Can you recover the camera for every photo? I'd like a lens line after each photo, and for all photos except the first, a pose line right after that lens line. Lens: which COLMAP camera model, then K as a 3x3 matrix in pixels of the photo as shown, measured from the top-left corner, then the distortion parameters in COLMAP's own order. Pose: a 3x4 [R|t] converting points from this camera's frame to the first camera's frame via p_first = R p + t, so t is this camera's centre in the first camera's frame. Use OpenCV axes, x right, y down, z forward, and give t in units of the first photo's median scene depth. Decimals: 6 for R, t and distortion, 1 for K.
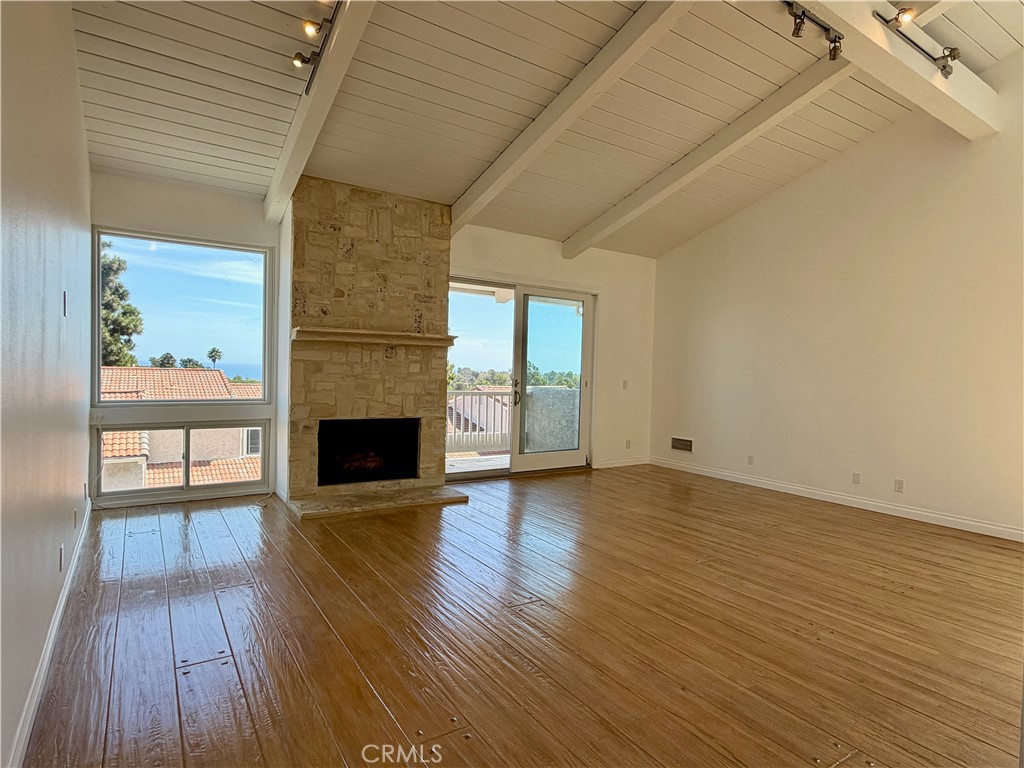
lens RADIAL K [[559.6, 0, 509.4], [0, 559.6, 386.1], [0, 0, 1]] dist [-0.003626, -0.000469]
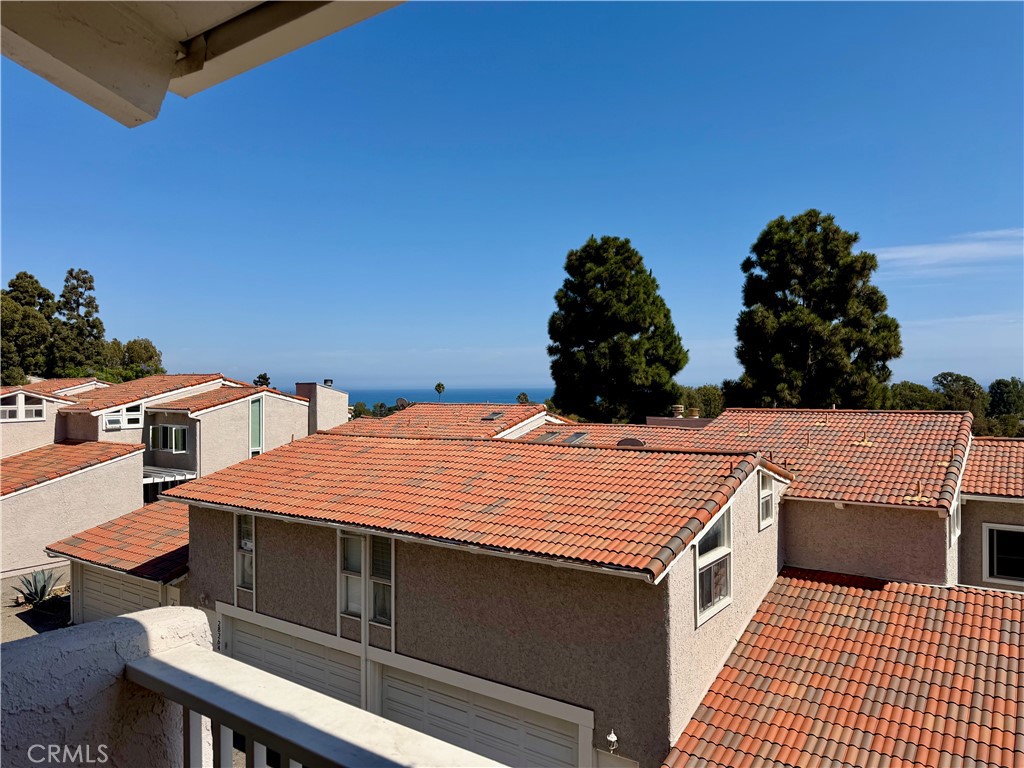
lens RADIAL K [[728.4, 0, 515.8], [0, 728.4, 383.7], [0, 0, 1]] dist [0.052196, -0.002983]
pose [[0.357685, -0.036670, -0.933122, 0.095093], [-0.009863, 0.999025, -0.043041, -0.091216], [0.933790, 0.024598, 0.356974, 1.334845]]
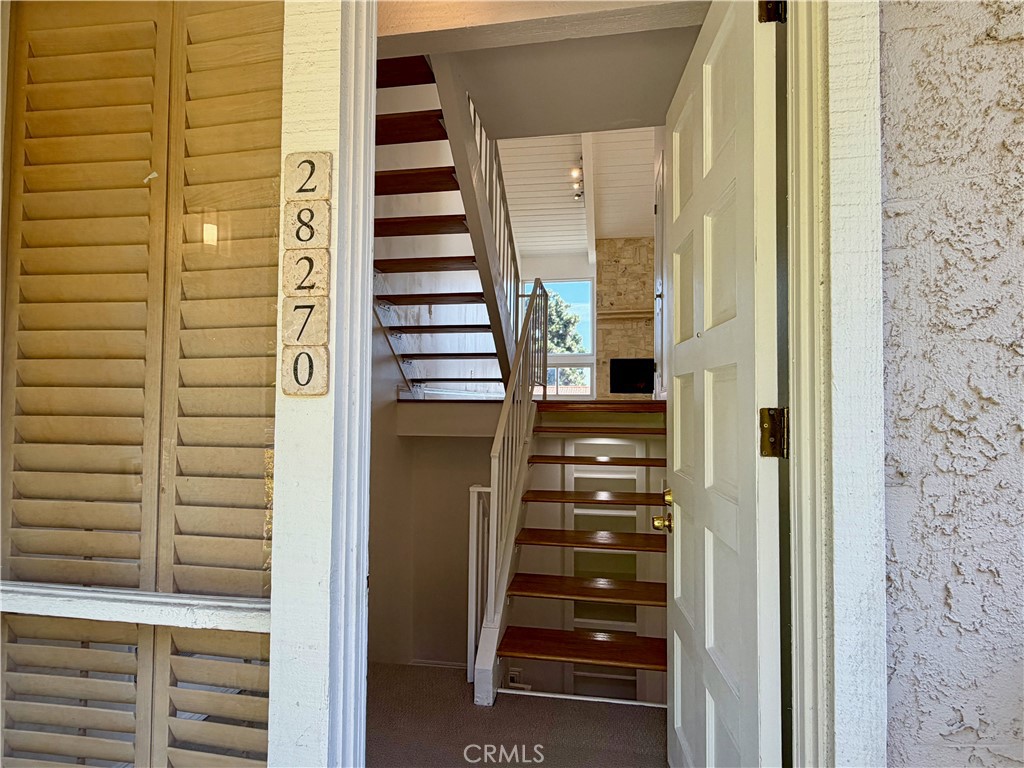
lens RADIAL K [[550.7, 0, 512.7], [0, 550.7, 384.2], [0, 0, 1]] dist [0.002950, -0.002318]
pose [[0.730440, -0.044641, -0.681516, 0.691569], [-0.008766, 0.997167, -0.074713, 0.283829], [0.682921, 0.060547, 0.727979, -0.607916]]
